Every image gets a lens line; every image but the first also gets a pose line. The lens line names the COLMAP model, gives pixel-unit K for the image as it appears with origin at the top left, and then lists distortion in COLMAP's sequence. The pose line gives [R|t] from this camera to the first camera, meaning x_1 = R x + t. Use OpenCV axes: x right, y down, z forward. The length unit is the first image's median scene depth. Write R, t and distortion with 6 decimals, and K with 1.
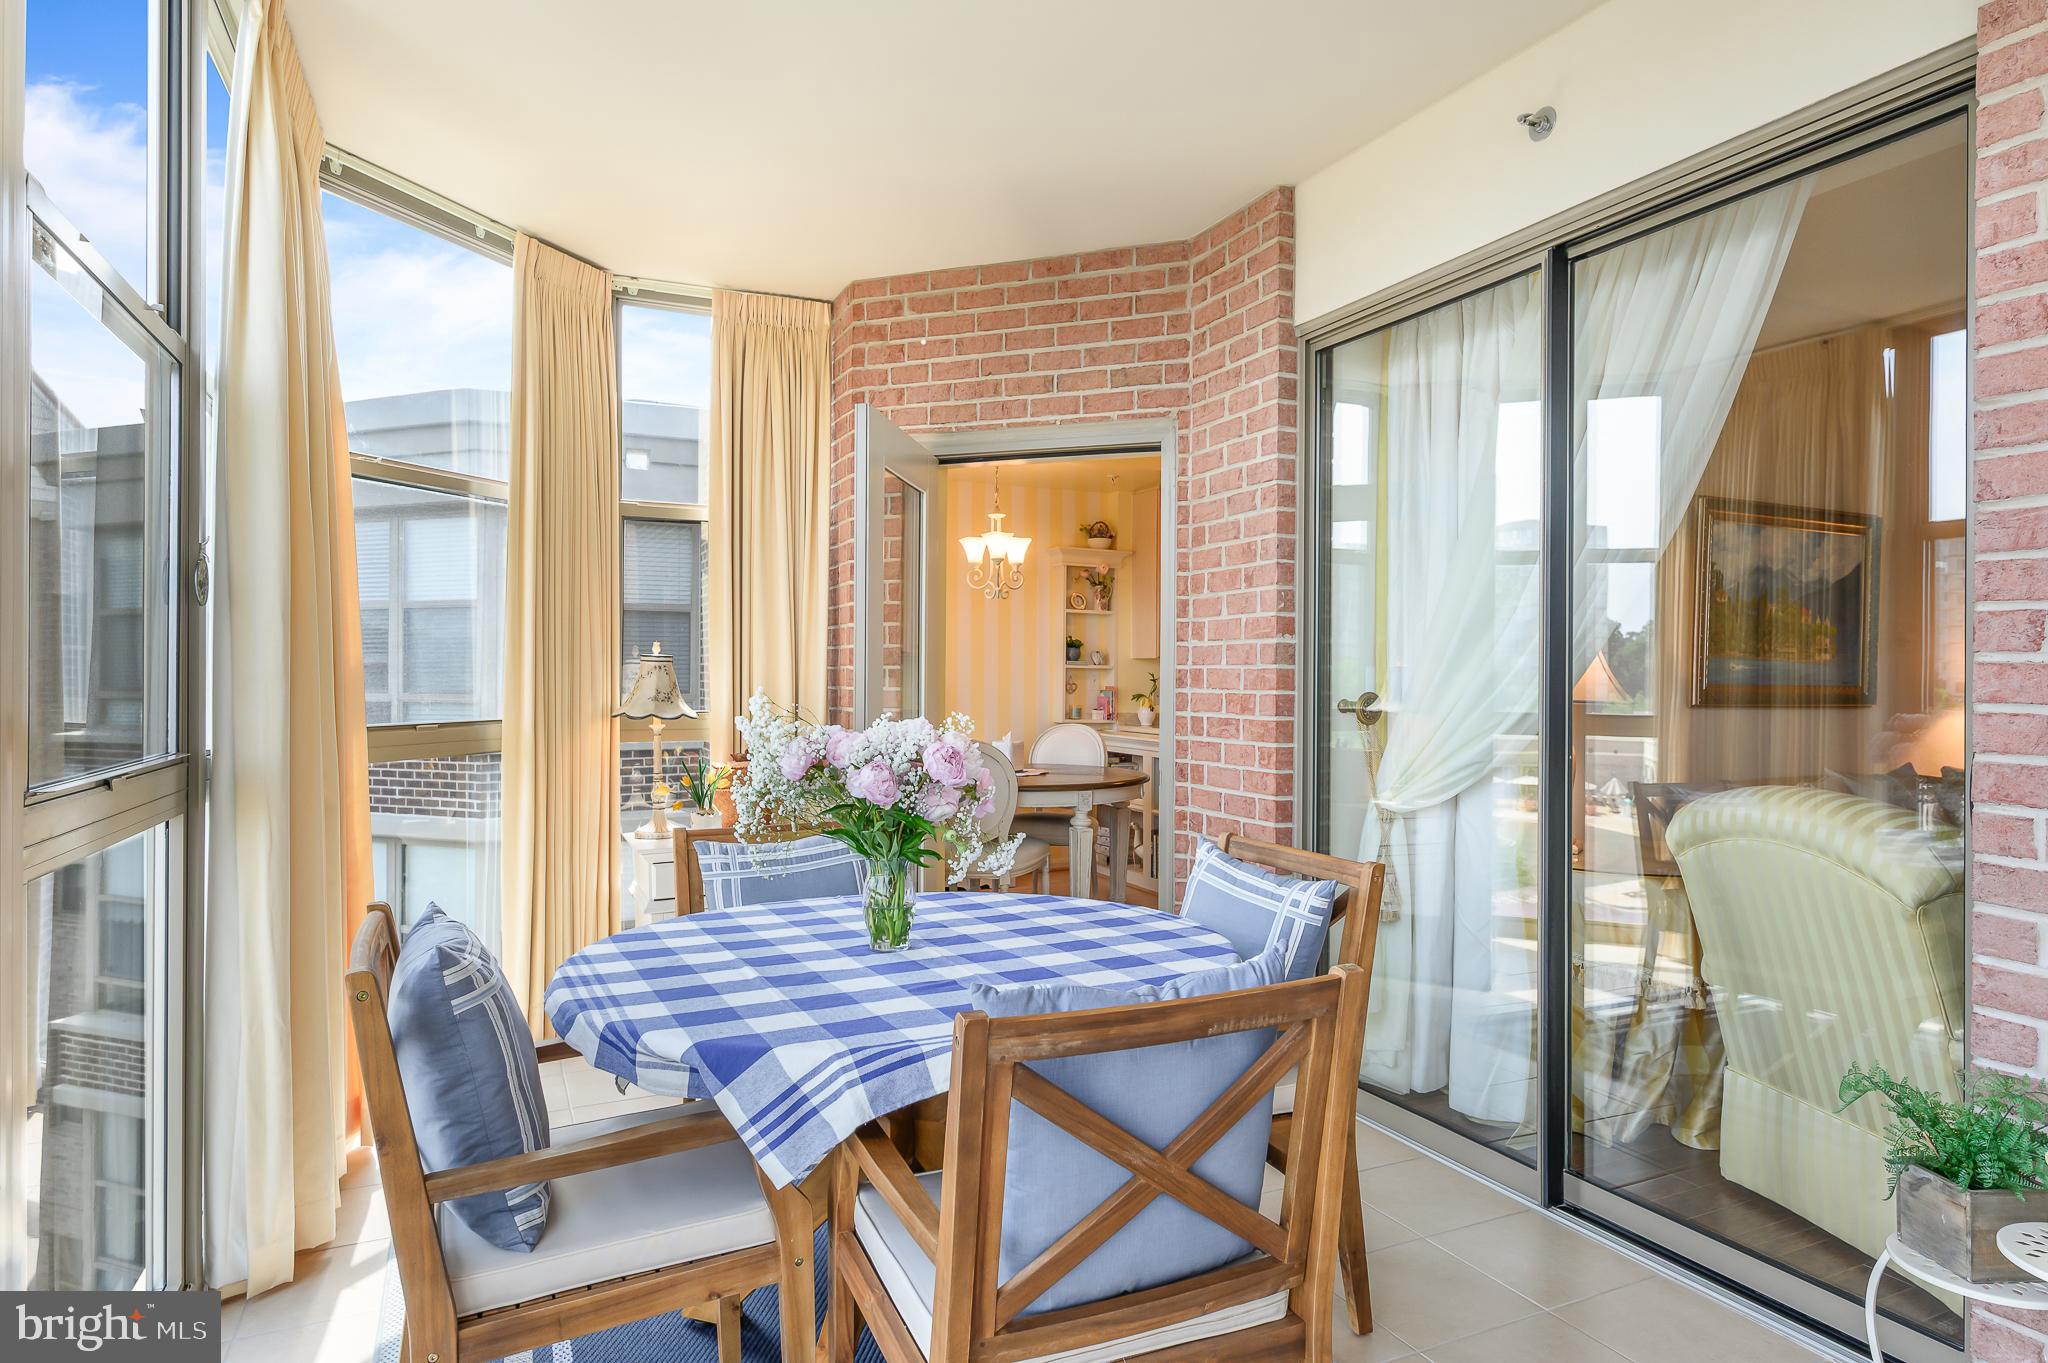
lens RADIAL K [[1171.6, 0, 1024.0], [0, 1171.6, 681.5], [0, 0, 1]] dist [-0.000473, -0.001404]
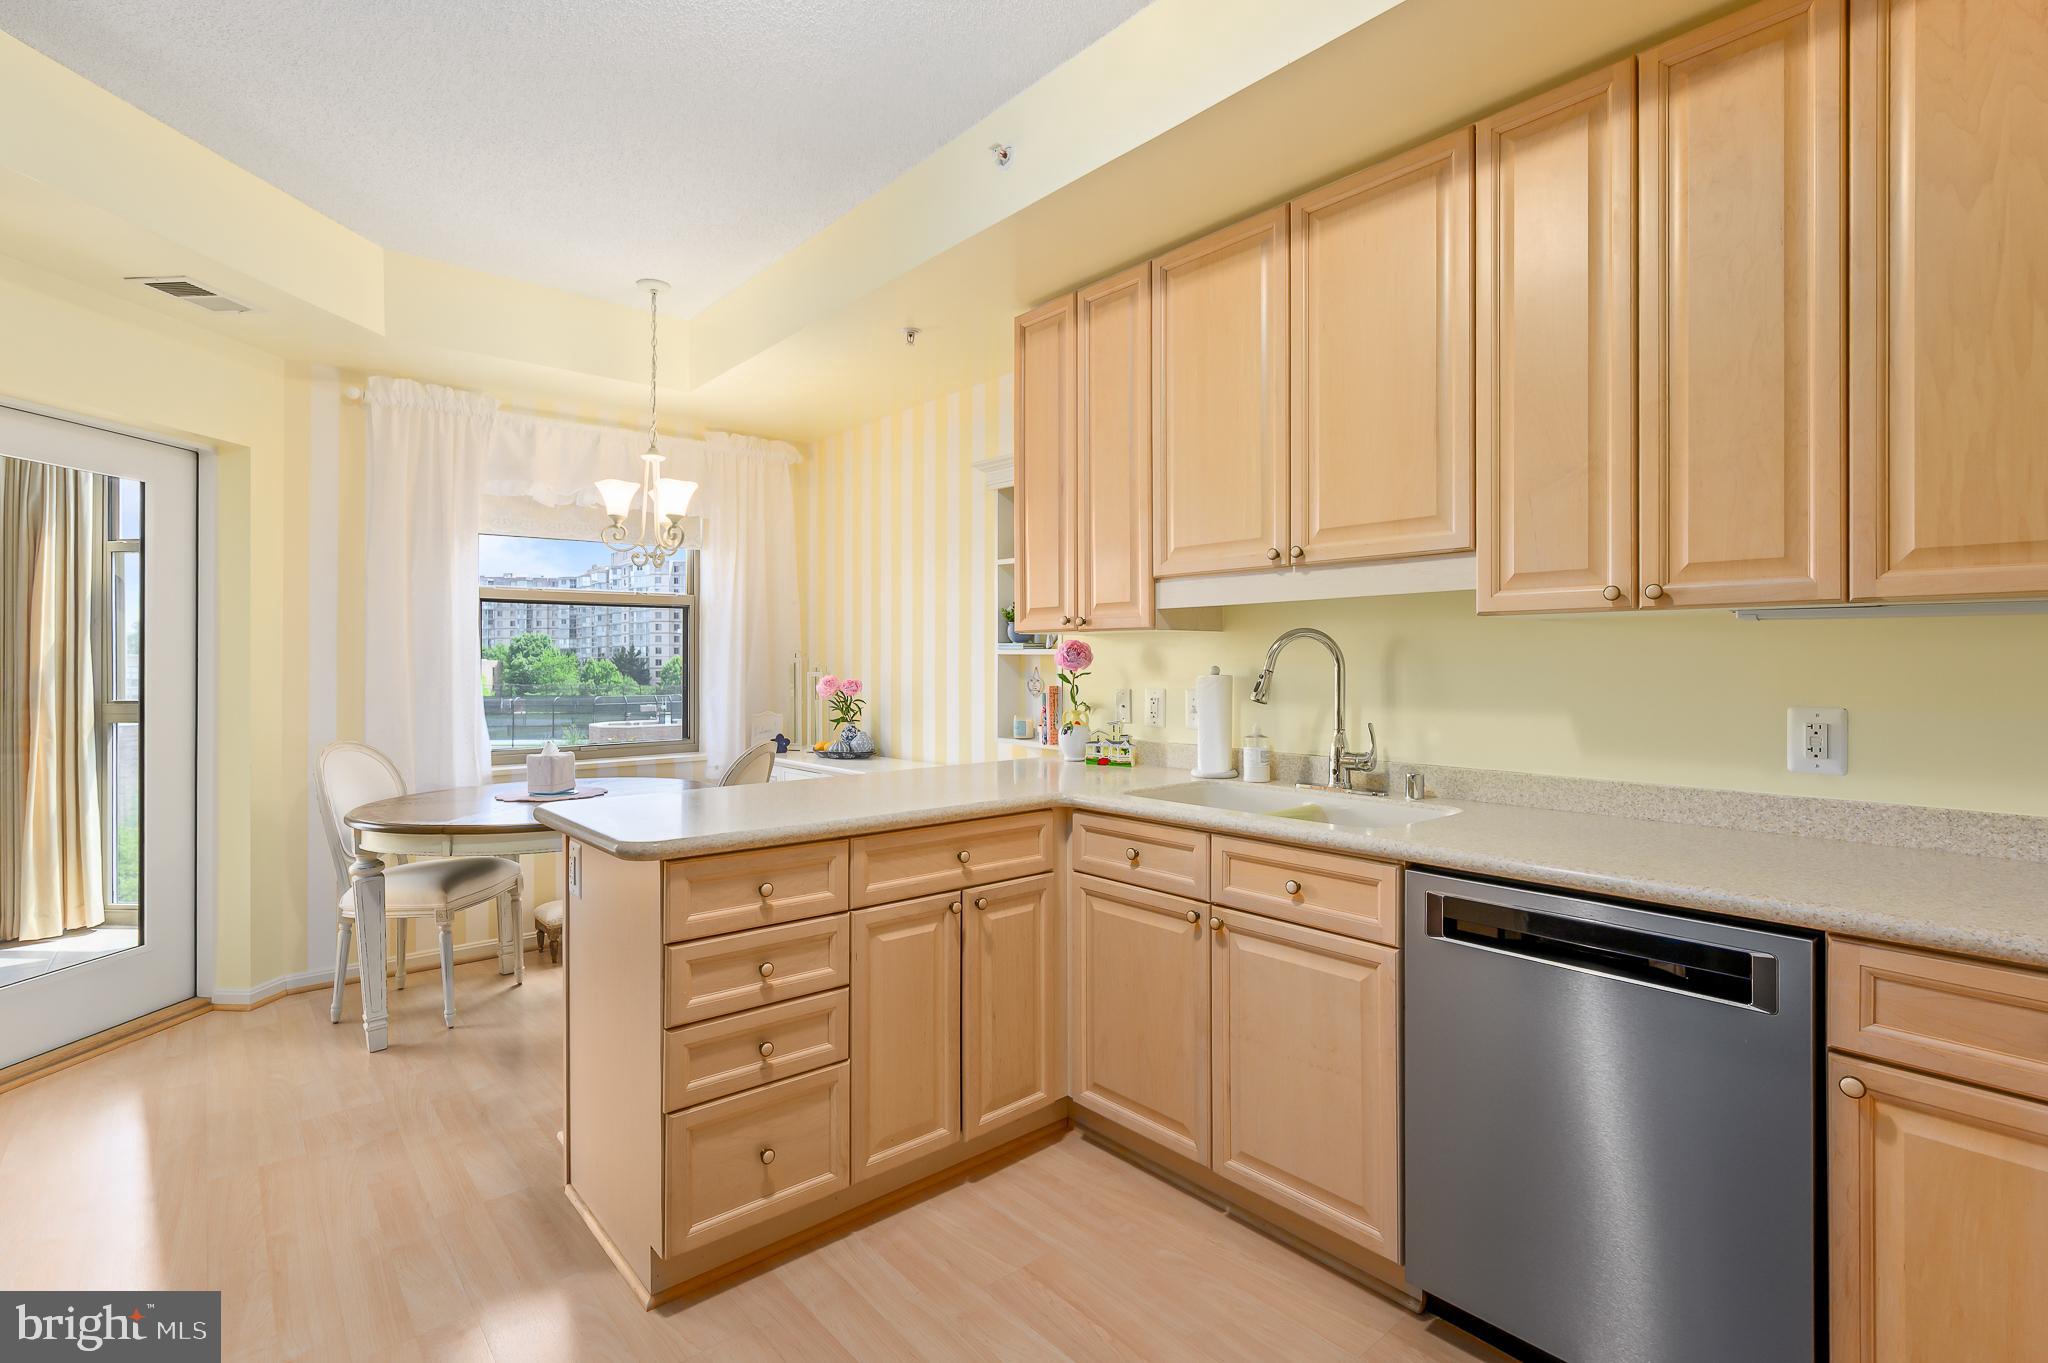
lens RADIAL K [[968.0, 0, 1032.4], [0, 968.0, 658.6], [0, 0, 1]] dist [-0.002922, -0.000579]
pose [[0.281241, -0.009198, -0.959593, 0.968894], [-0.002558, 0.999943, -0.010334, -0.007541], [0.959634, 0.005361, 0.281201, 1.594288]]
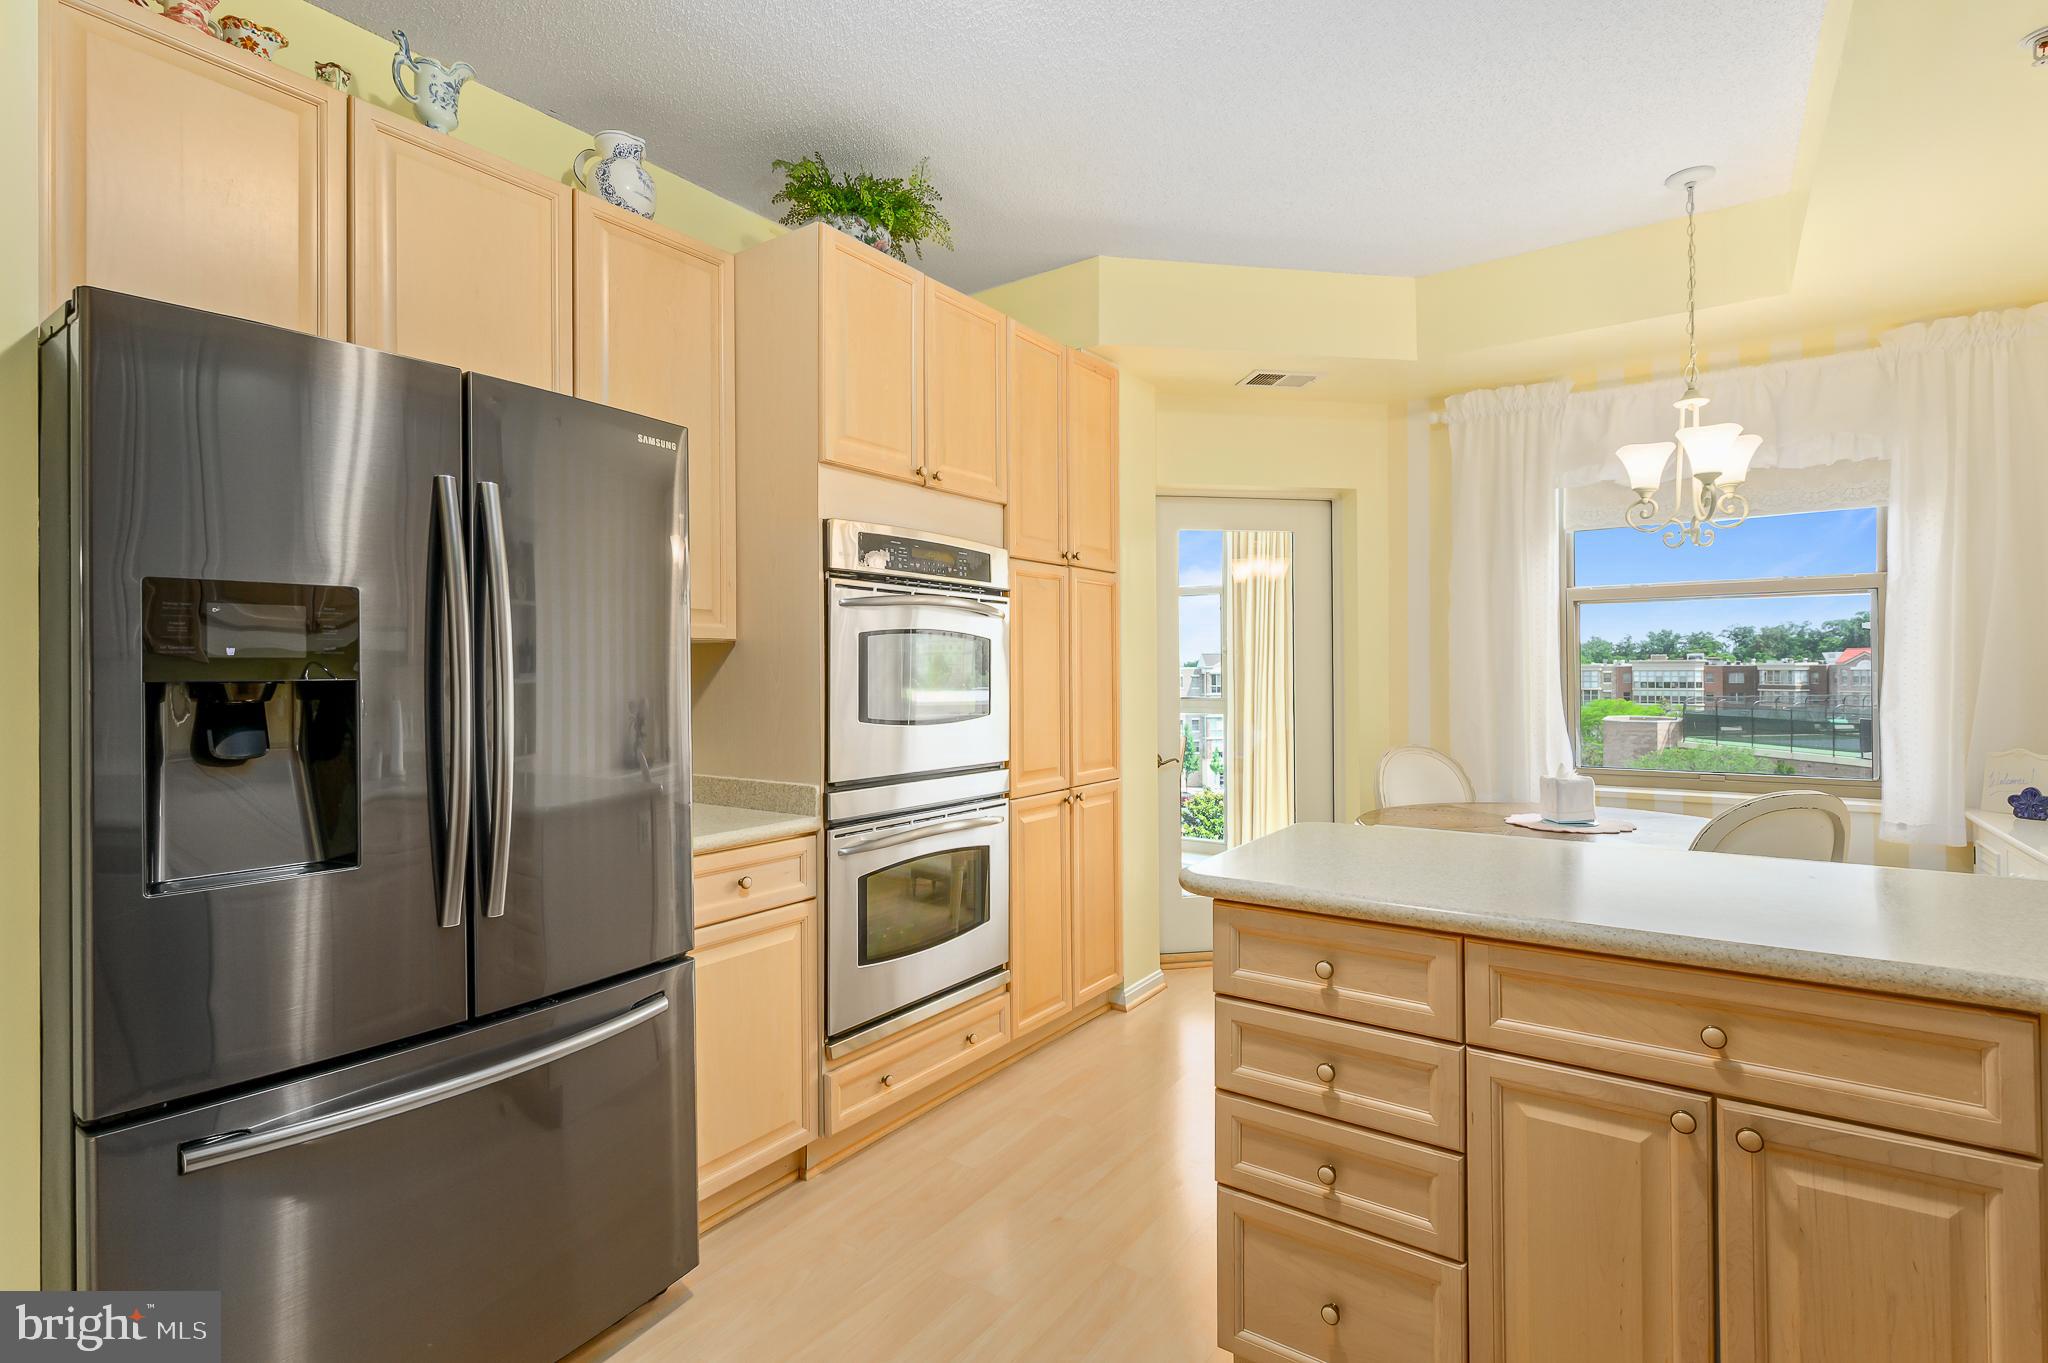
lens RADIAL K [[957.7, 0, 1034.4], [0, 957.7, 673.7], [0, 0, 1]] dist [0.002665, 0.000004]
pose [[-0.858627, 0.001819, -0.512598, 0.751135], [-0.001436, 0.999981, 0.005953, -0.013897], [0.512600, 0.005848, -0.858608, 1.867822]]
